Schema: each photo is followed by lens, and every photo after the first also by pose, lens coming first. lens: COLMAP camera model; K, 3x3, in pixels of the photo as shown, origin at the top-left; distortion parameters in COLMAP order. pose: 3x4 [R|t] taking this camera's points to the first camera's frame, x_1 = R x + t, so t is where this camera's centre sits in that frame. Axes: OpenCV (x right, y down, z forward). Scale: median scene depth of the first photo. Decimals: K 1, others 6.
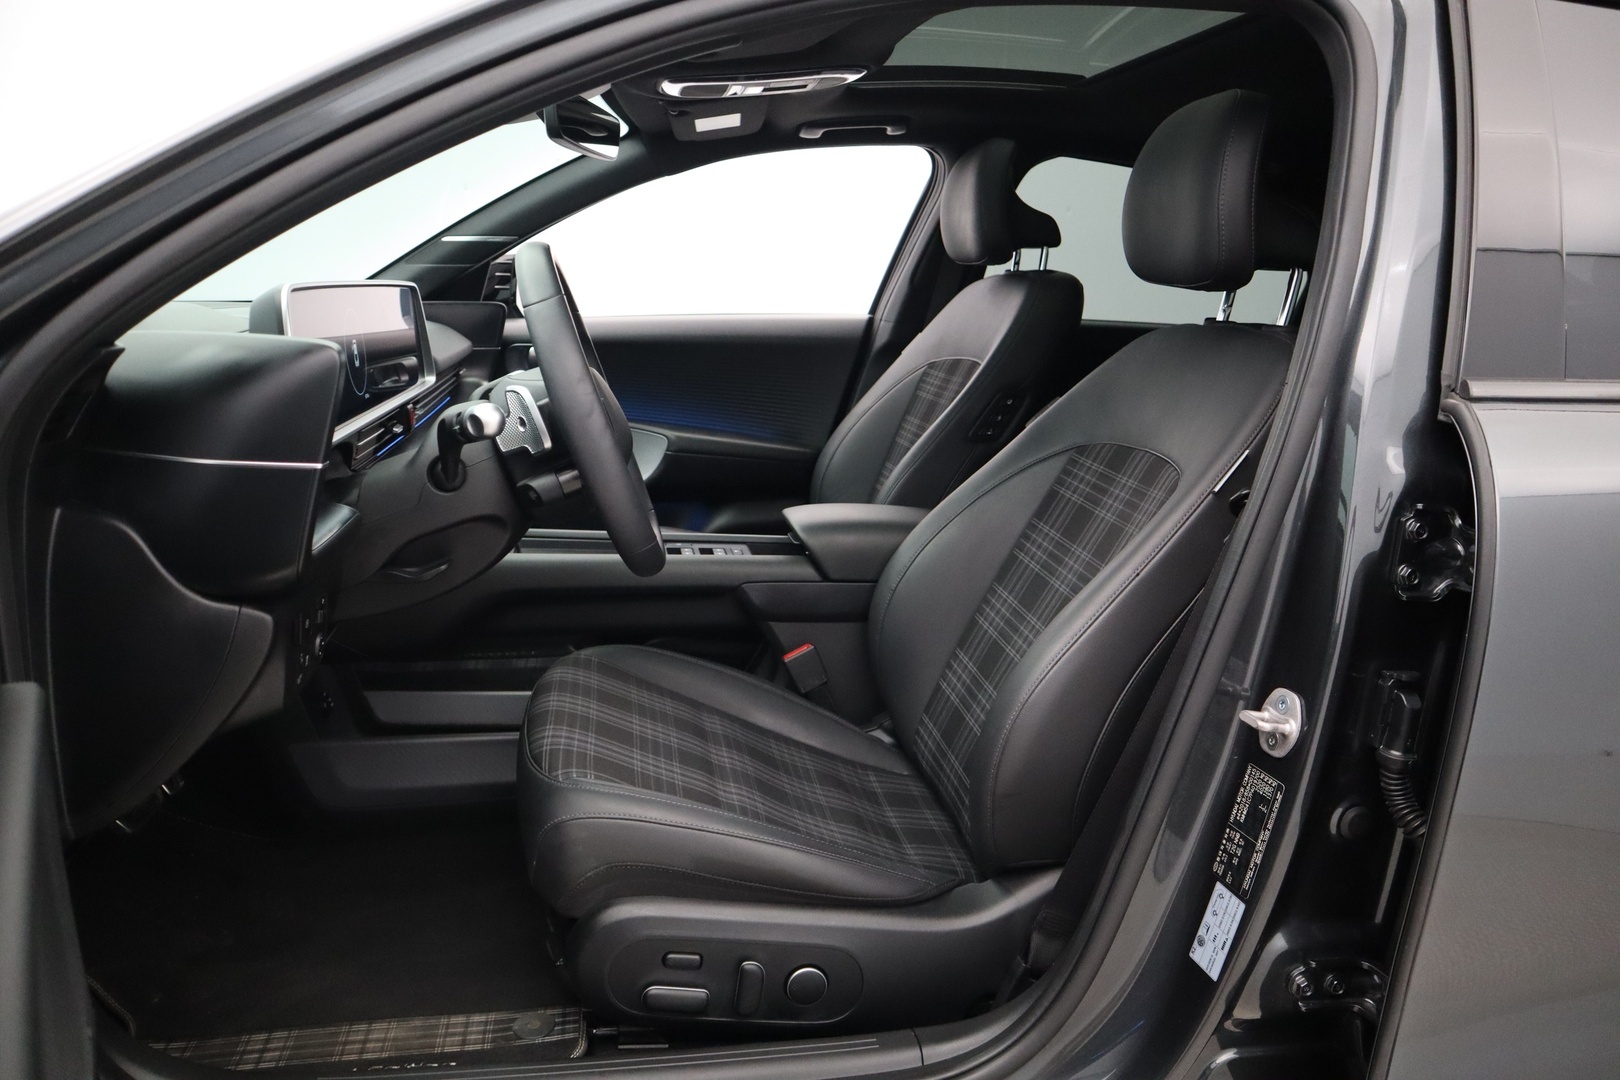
lens RADIAL K [[1115.7, 0, 810.0], [0, 1115.7, 540.0], [0, 0, 1]] dist [-0.119079, 0.067835]
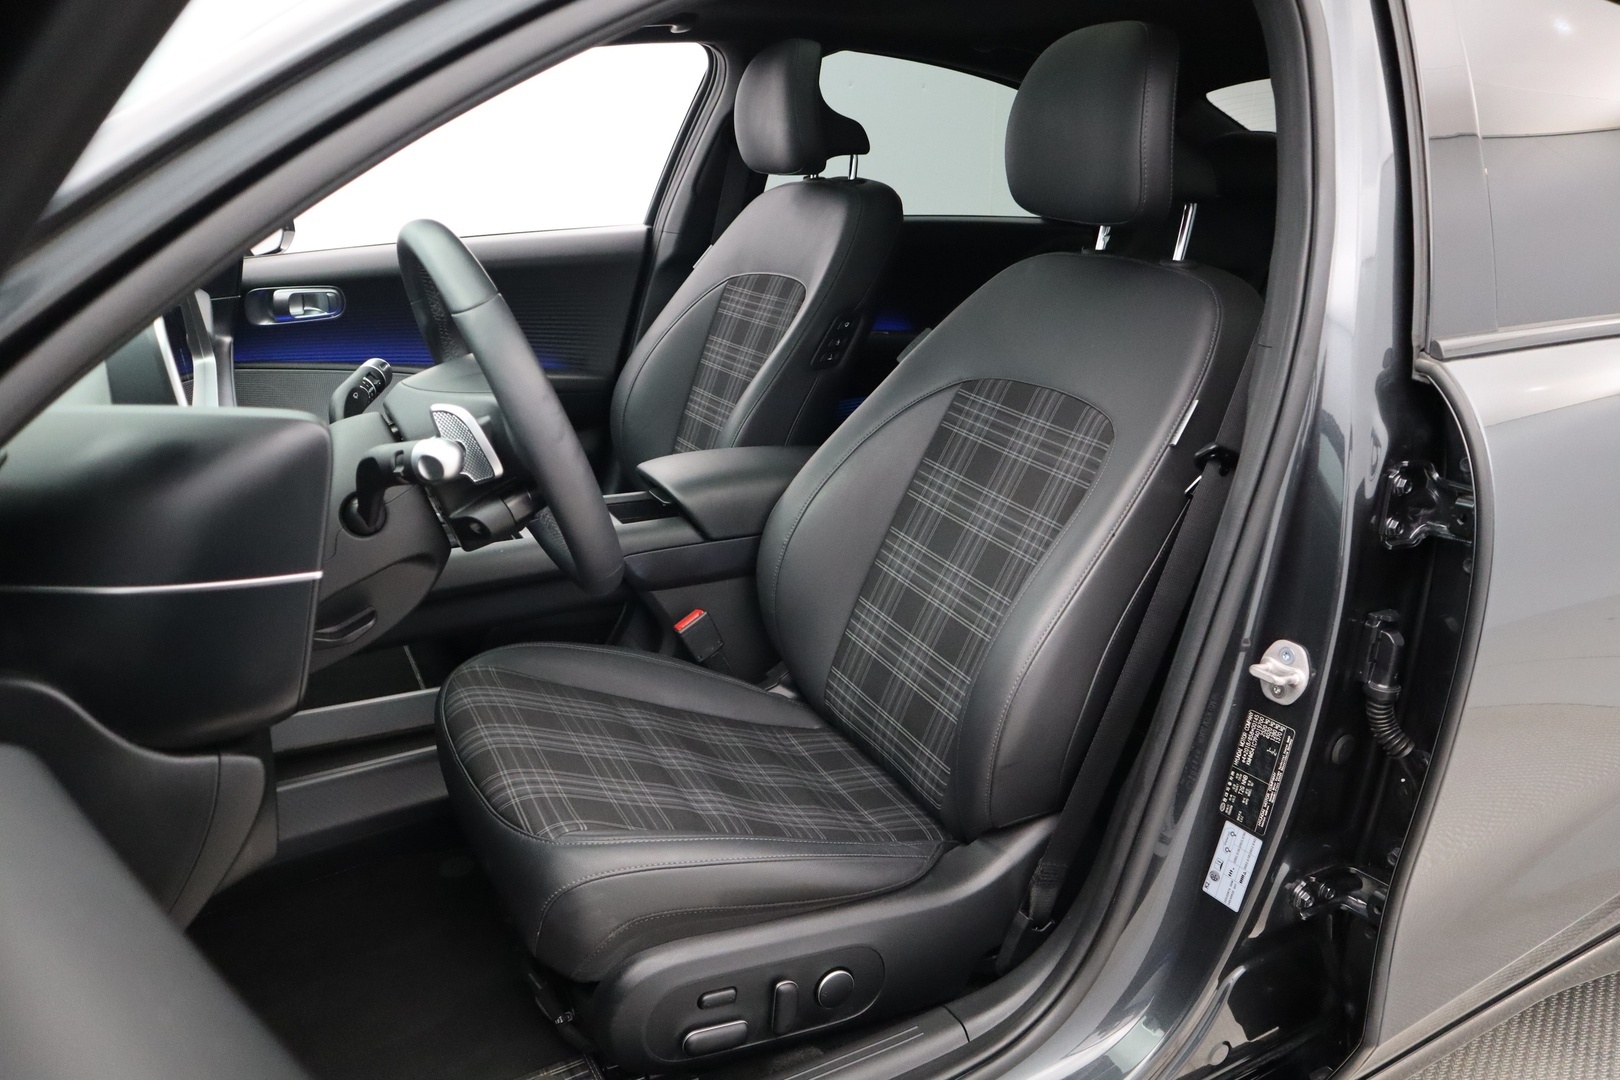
lens RADIAL K [[1115.7, 0, 810.0], [0, 1115.7, 540.0], [0, 0, 1]] dist [-0.119079, 0.067835]
pose [[0.951421, -0.126913, 0.280520, -0.252224], [0.091421, 0.986451, 0.136226, -0.127346], [-0.294008, -0.103963, 0.950132, 0.117467]]
